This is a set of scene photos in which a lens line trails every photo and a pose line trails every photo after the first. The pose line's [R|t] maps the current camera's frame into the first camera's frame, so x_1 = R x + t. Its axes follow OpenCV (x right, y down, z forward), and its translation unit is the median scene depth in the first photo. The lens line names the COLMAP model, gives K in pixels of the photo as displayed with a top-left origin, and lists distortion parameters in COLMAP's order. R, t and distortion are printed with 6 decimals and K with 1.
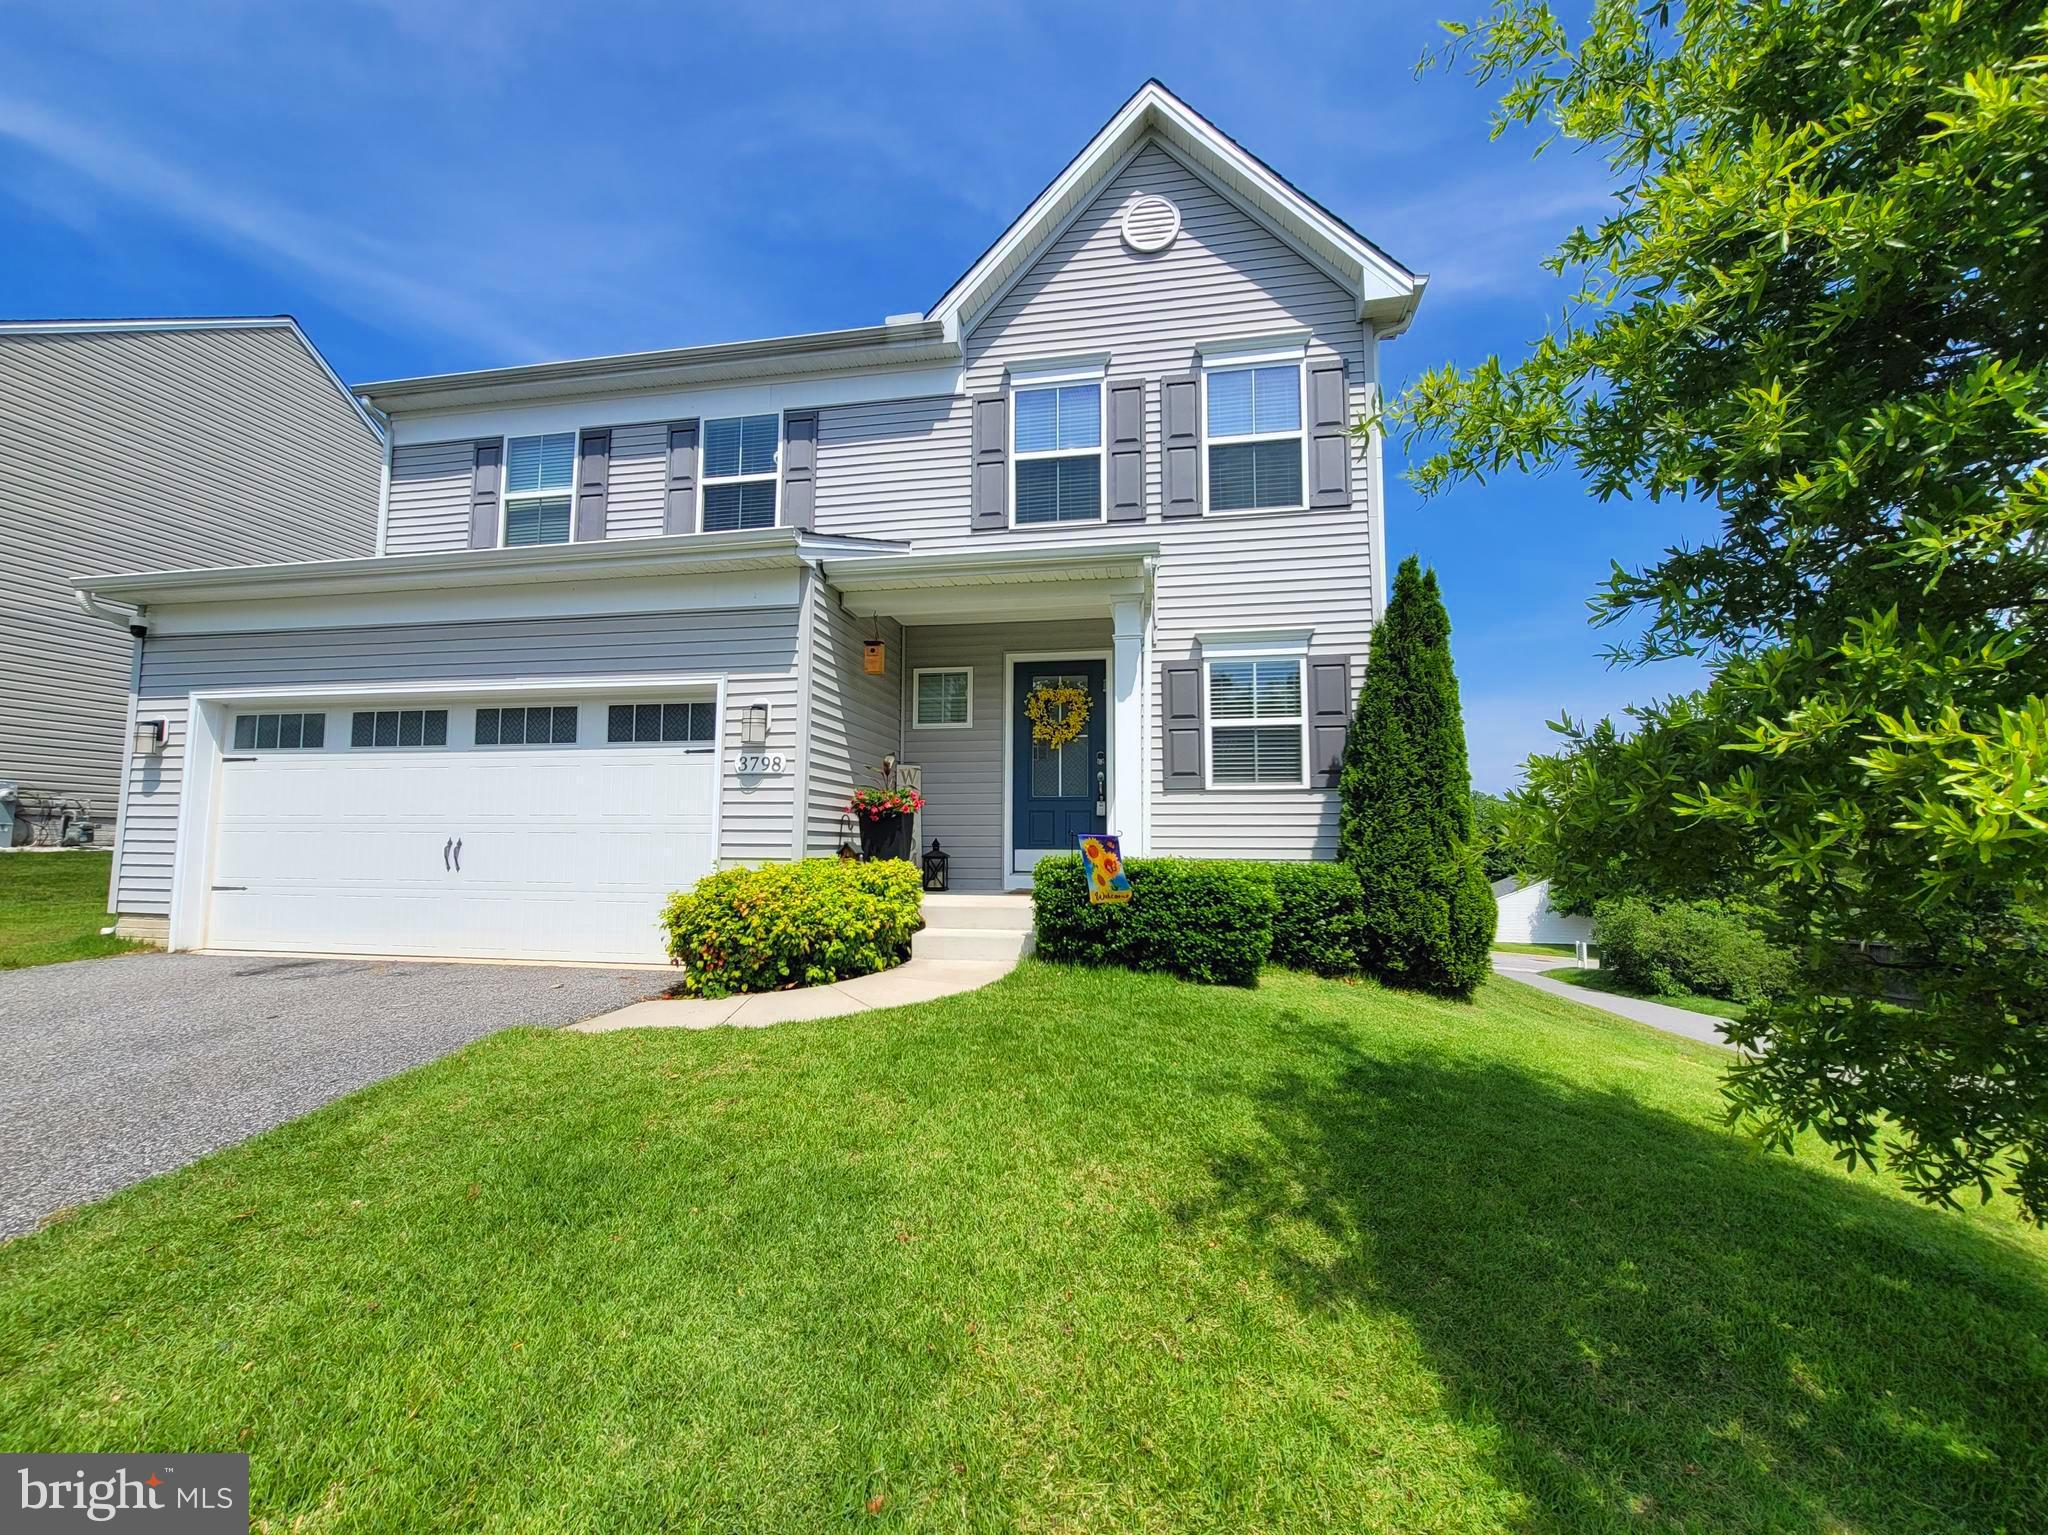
lens RADIAL K [[850.8, 0, 1024.0], [0, 850.8, 767.5], [0, 0, 1]] dist [-0.001708, -0.000315]
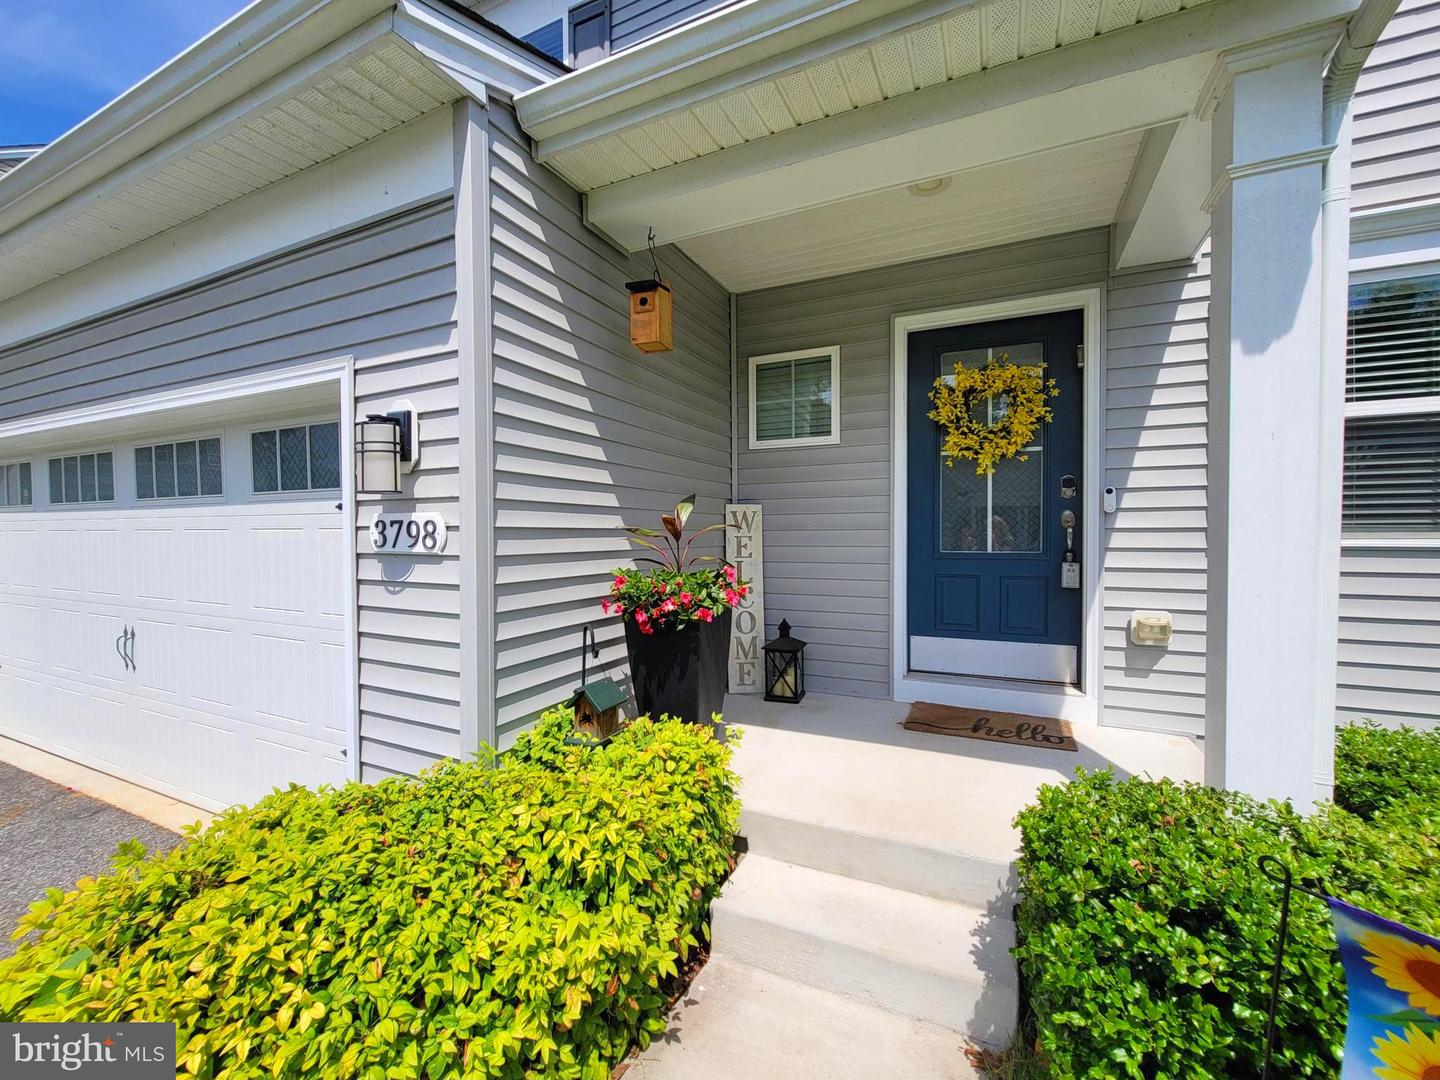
lens RADIAL K [[598.2, 0, 720.0], [0, 598.2, 540.0], [0, 0, 1]] dist [-0.001708, -0.000315]
pose [[0.966616, -0.005297, -0.256175, -0.034569], [0.032207, 0.994368, 0.100967, -0.024046], [0.254198, -0.105847, 0.961343, 0.564025]]
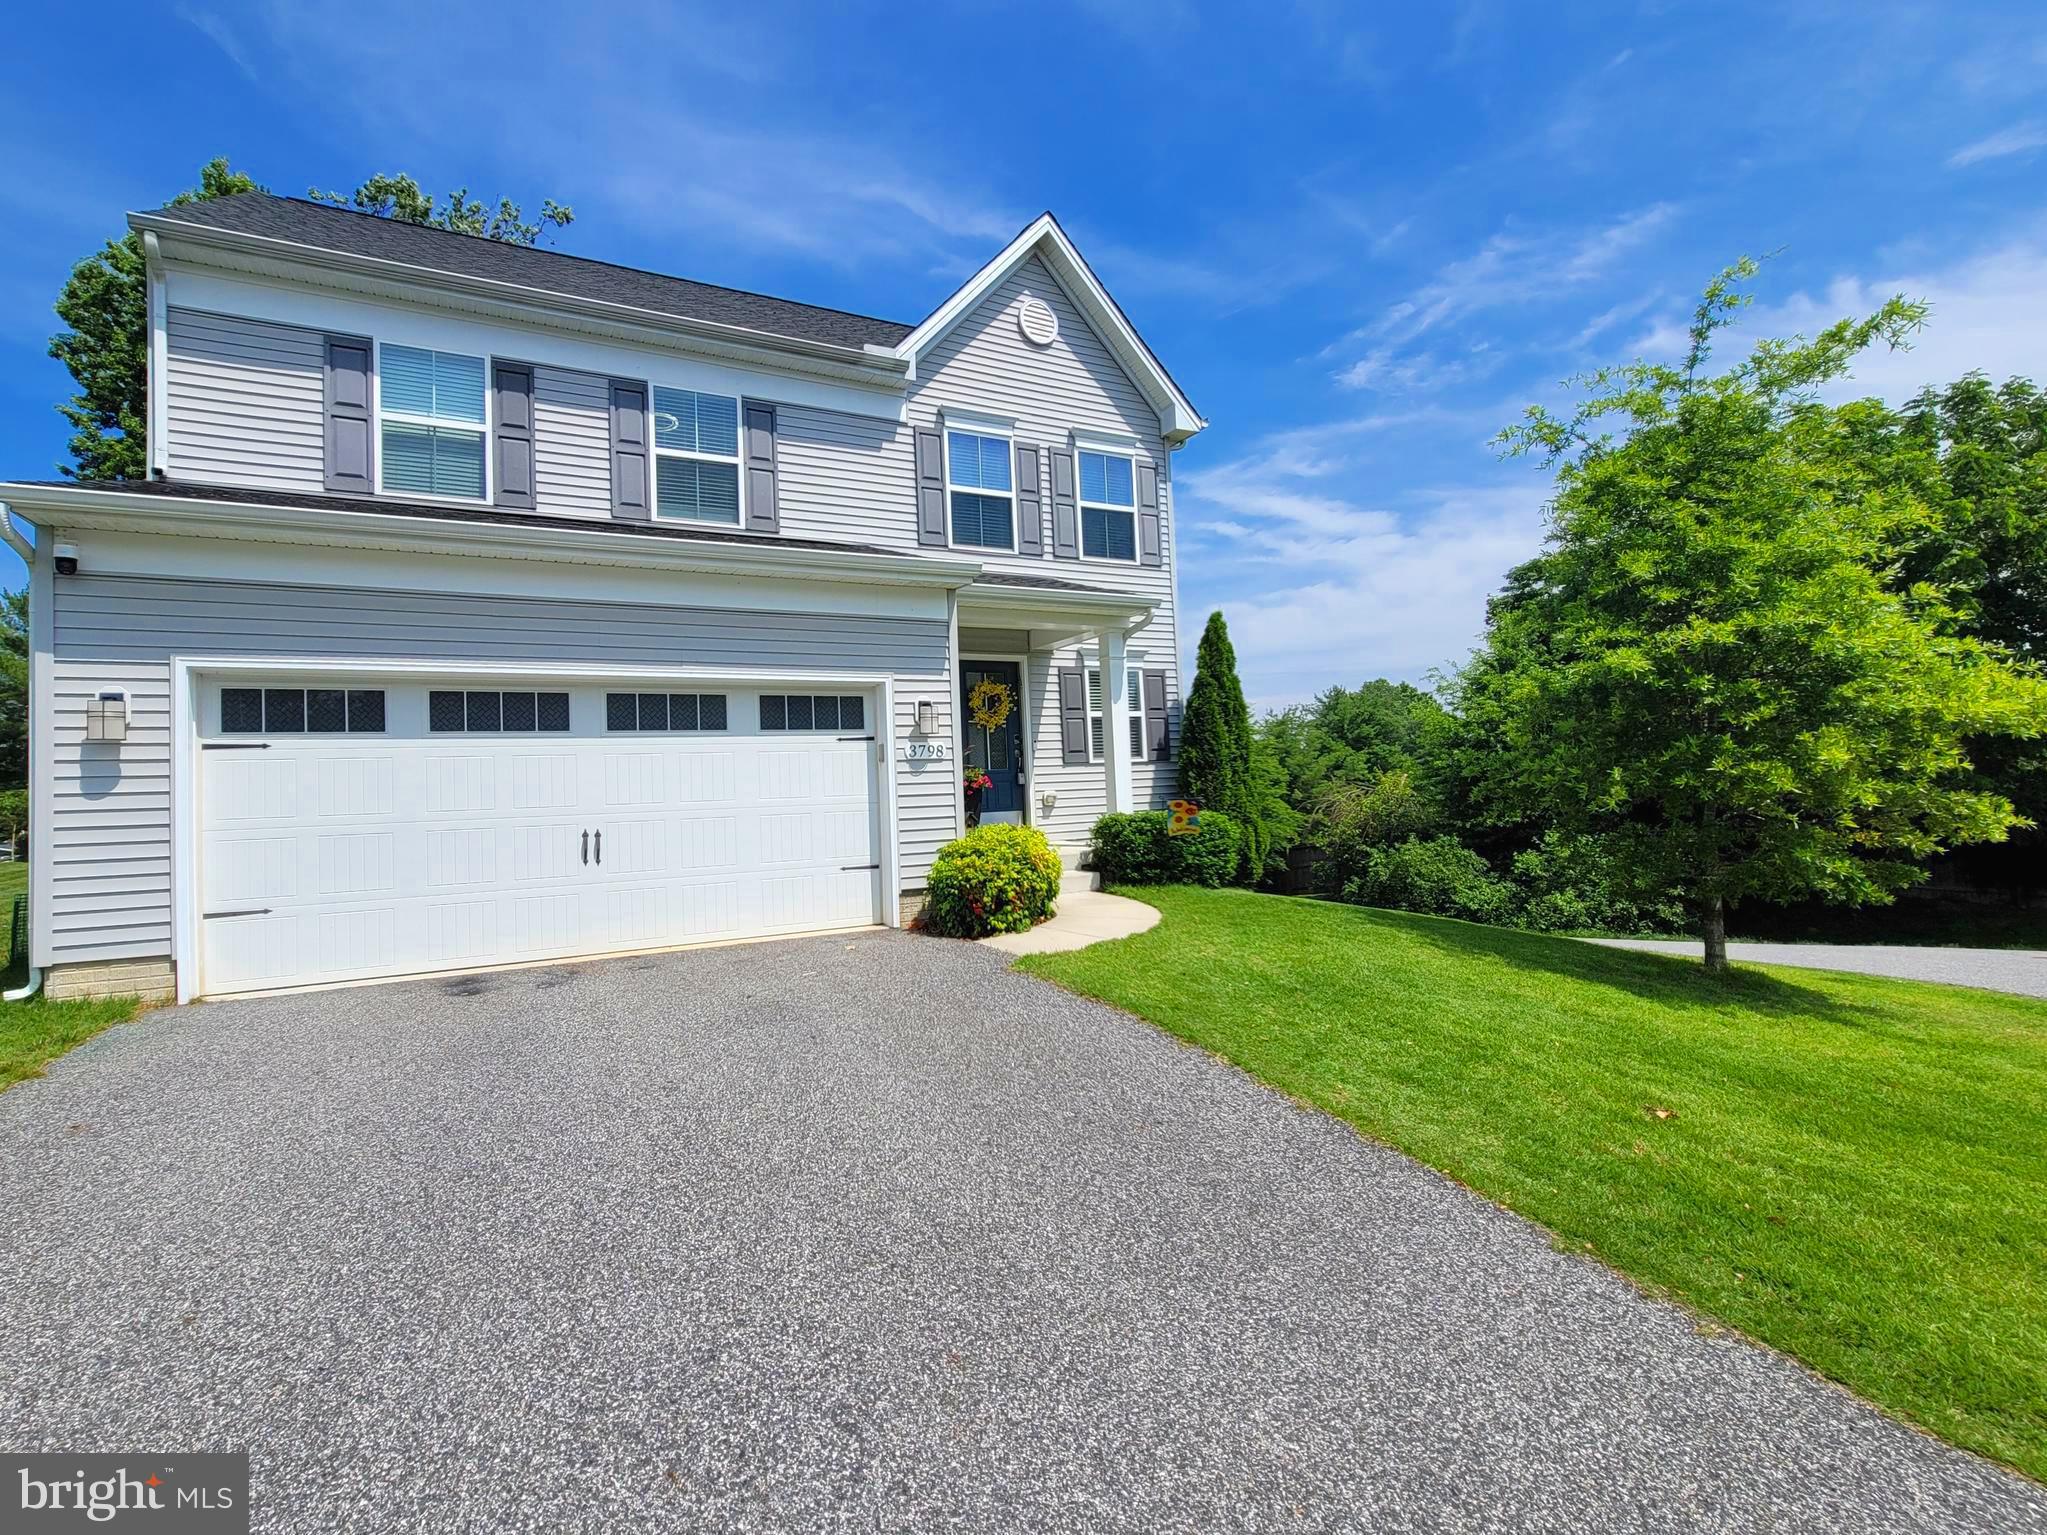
lens RADIAL K [[936.6, 0, 947.7], [0, 936.6, 743.7], [0, 0, 1]] dist [0.000745, 0.000189]
pose [[0.795963, -0.004678, 0.605328, -0.865490], [-0.010585, 0.999710, 0.021643, -0.034635], [-0.605253, -0.023634, 0.795682, -0.059777]]
